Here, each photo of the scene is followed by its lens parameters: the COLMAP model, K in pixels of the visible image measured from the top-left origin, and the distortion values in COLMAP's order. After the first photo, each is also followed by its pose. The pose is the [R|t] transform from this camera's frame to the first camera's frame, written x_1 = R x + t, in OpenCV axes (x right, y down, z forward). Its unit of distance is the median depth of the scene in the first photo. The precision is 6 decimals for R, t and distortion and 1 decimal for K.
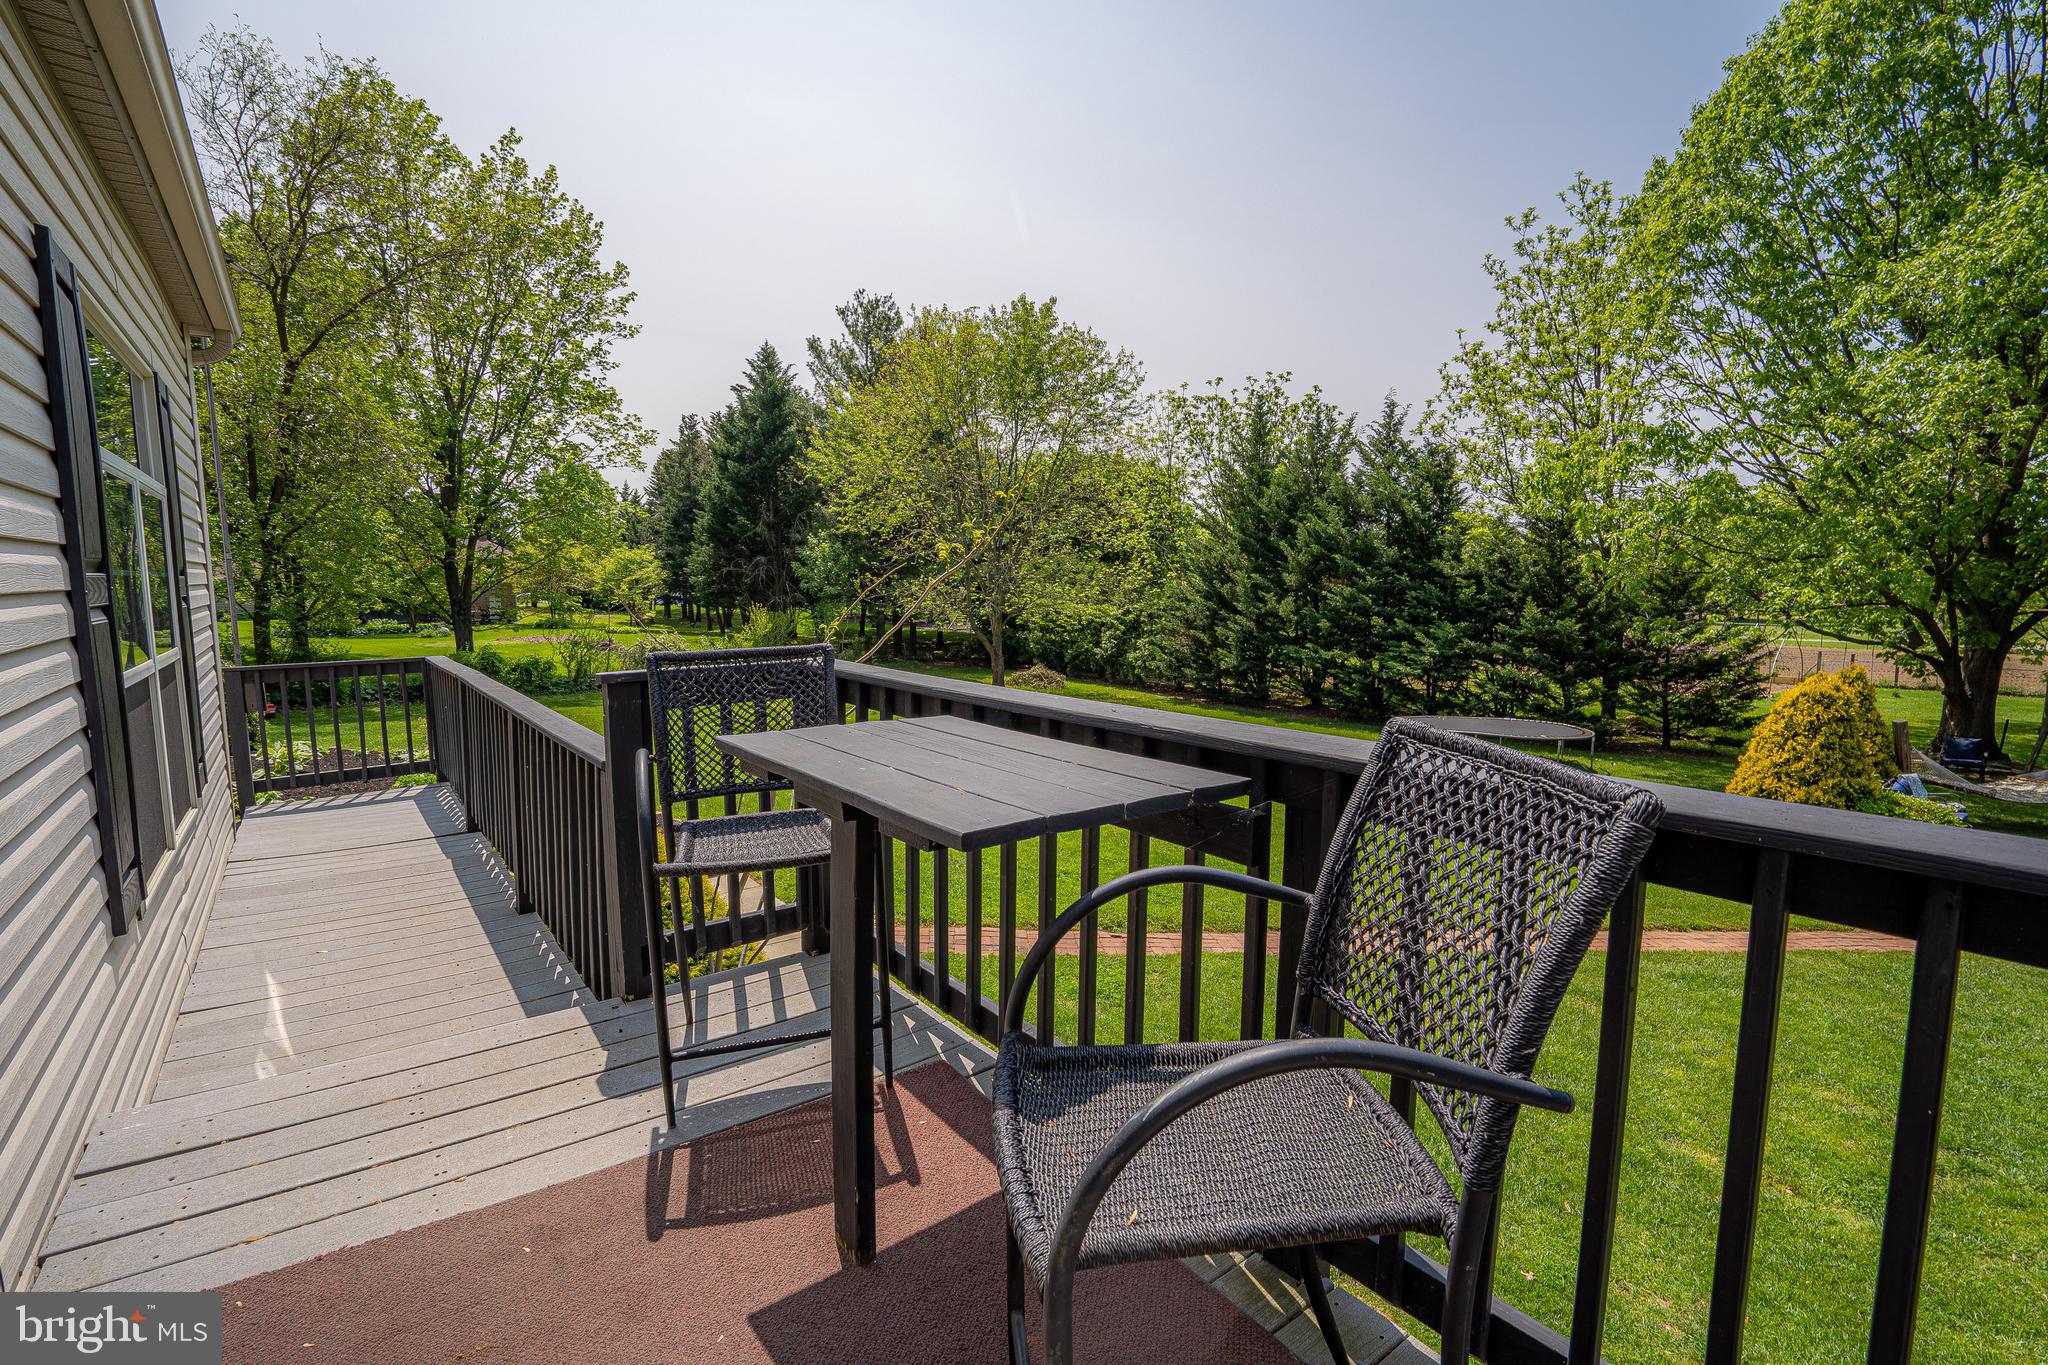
lens RADIAL K [[946.6, 0, 1029.0], [0, 946.6, 688.4], [0, 0, 1]] dist [-0.045943, 0.015292]
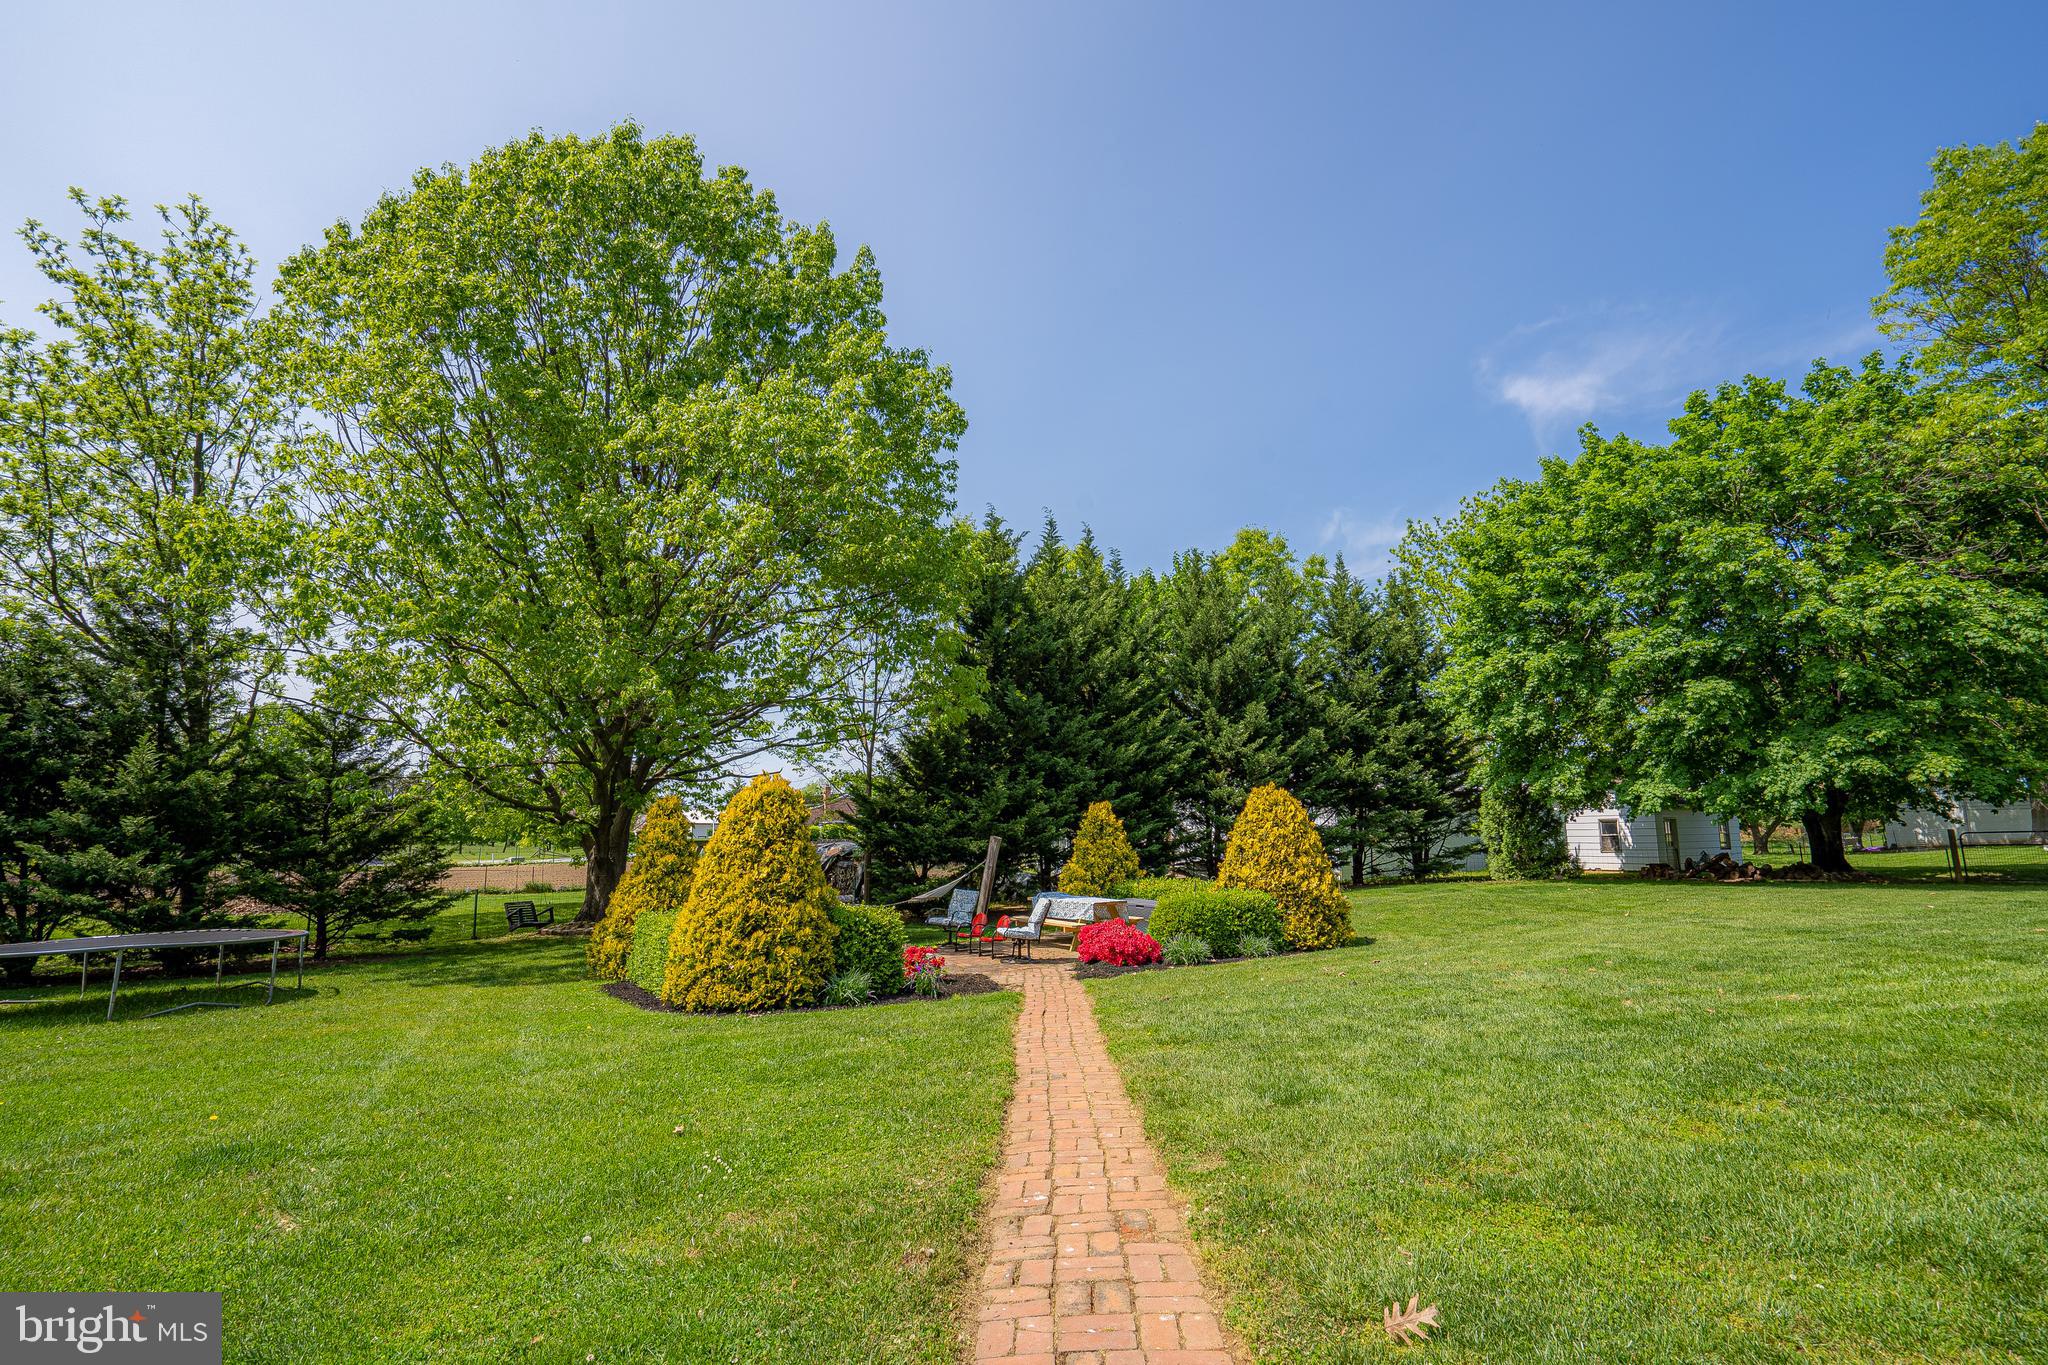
lens RADIAL K [[946.6, 0, 1043.8], [0, 946.6, 684.5], [0, 0, 1]] dist [-0.045943, 0.015292]
pose [[0.136231, 0.141481, 0.980522, 0.015513], [0.121271, 0.979925, -0.158244, 0.035171], [-0.983227, 0.140467, 0.116338, 0.307446]]
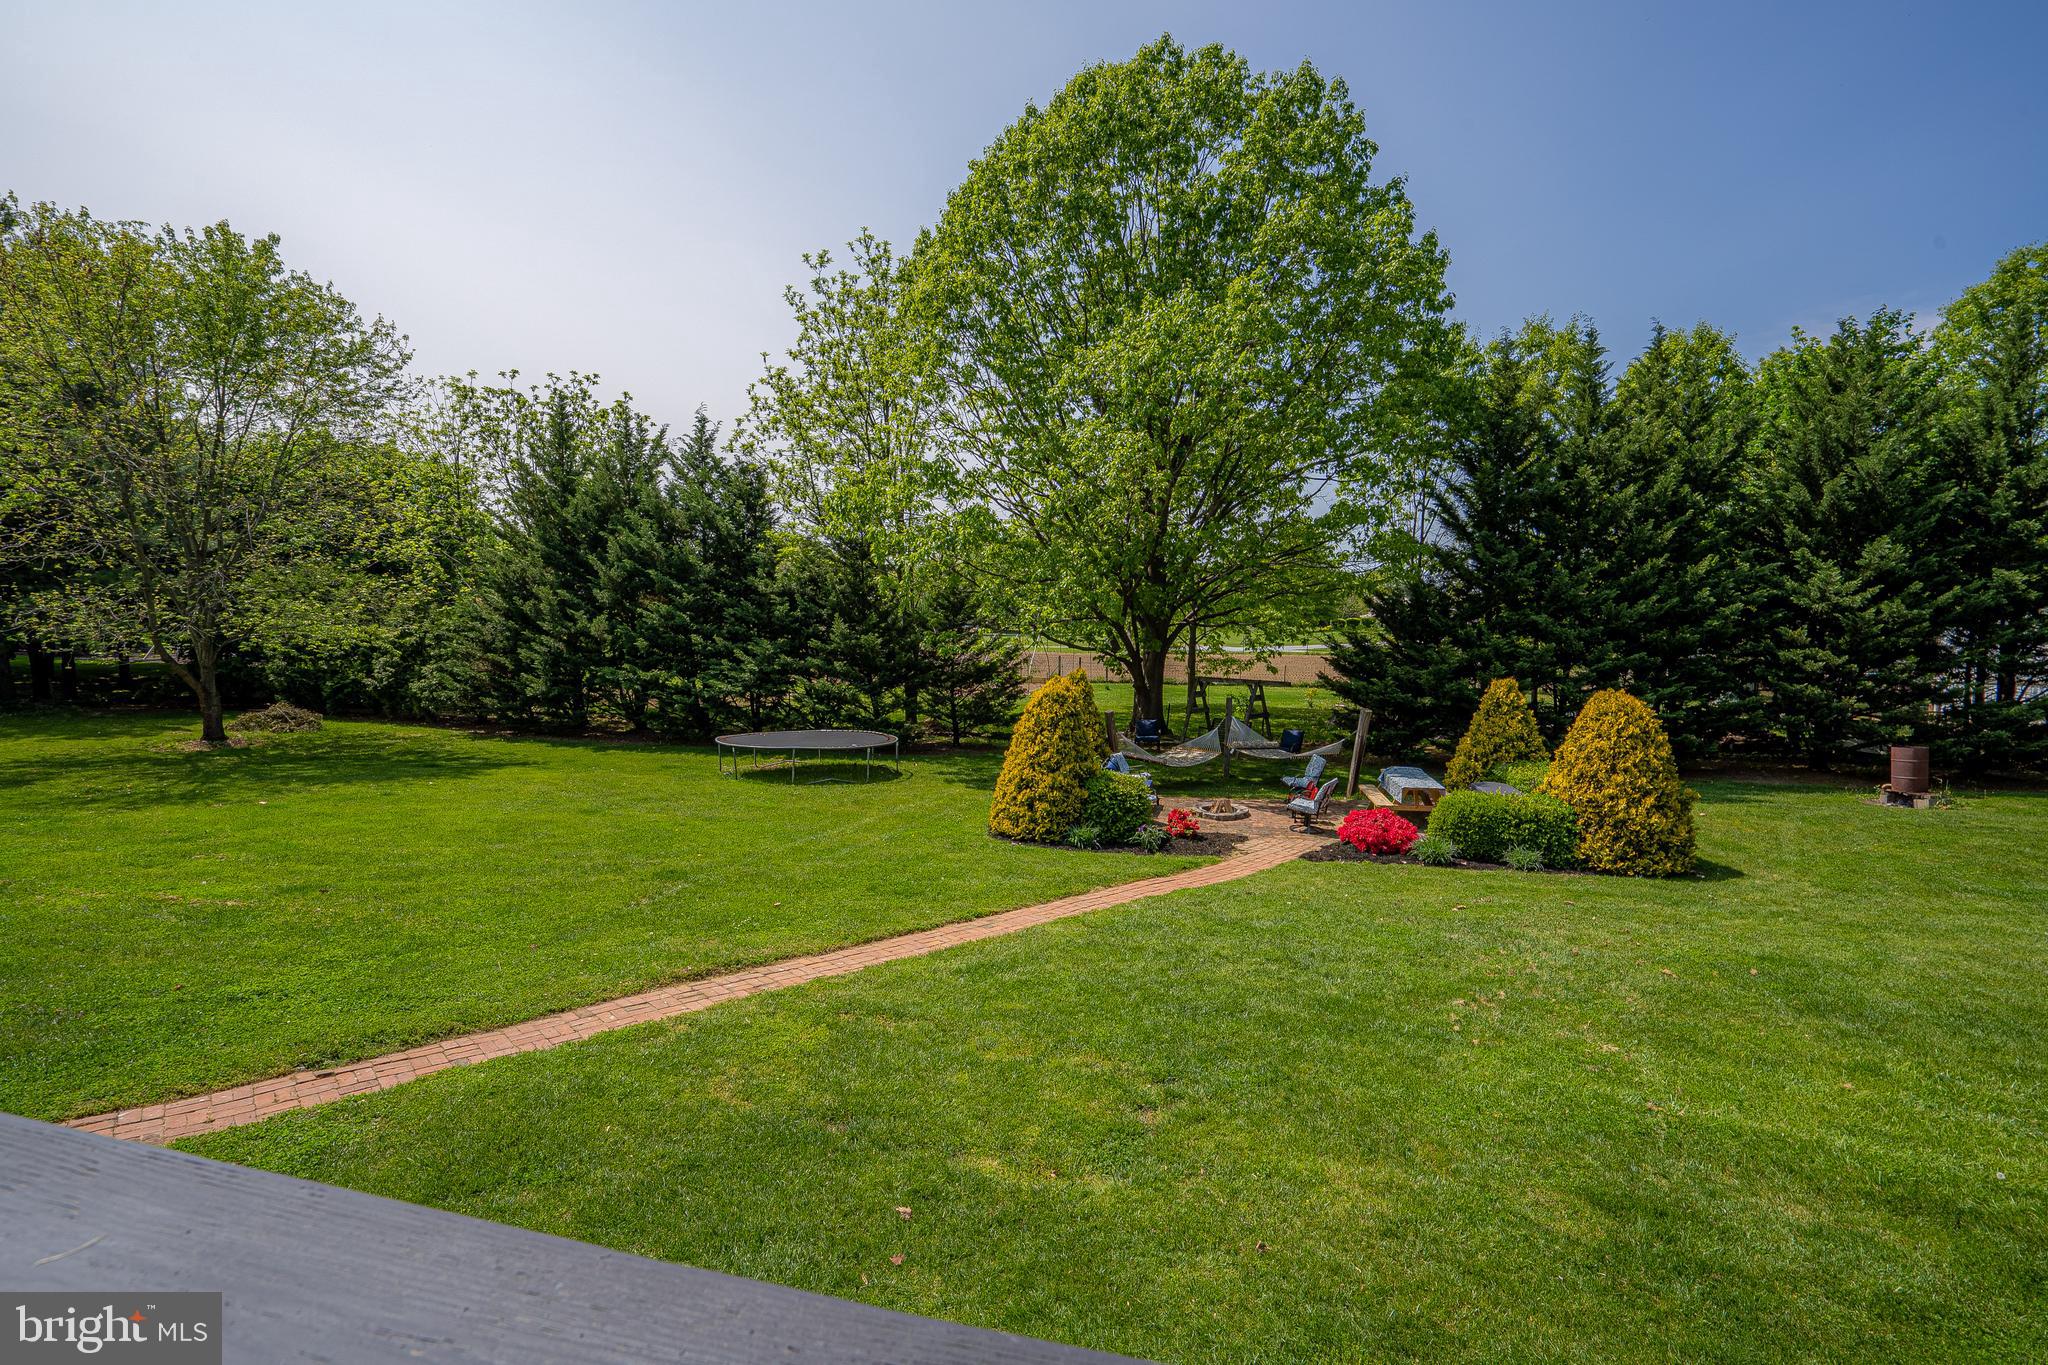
lens RADIAL K [[946.6, 0, 1027.8], [0, 946.6, 682.1], [0, 0, 1]] dist [-0.045943, 0.015292]
pose [[0.781531, -0.045061, 0.622237, 0.032488], [0.060296, 0.998175, -0.003446, -0.003586], [-0.620946, 0.040212, 0.782822, 0.030683]]
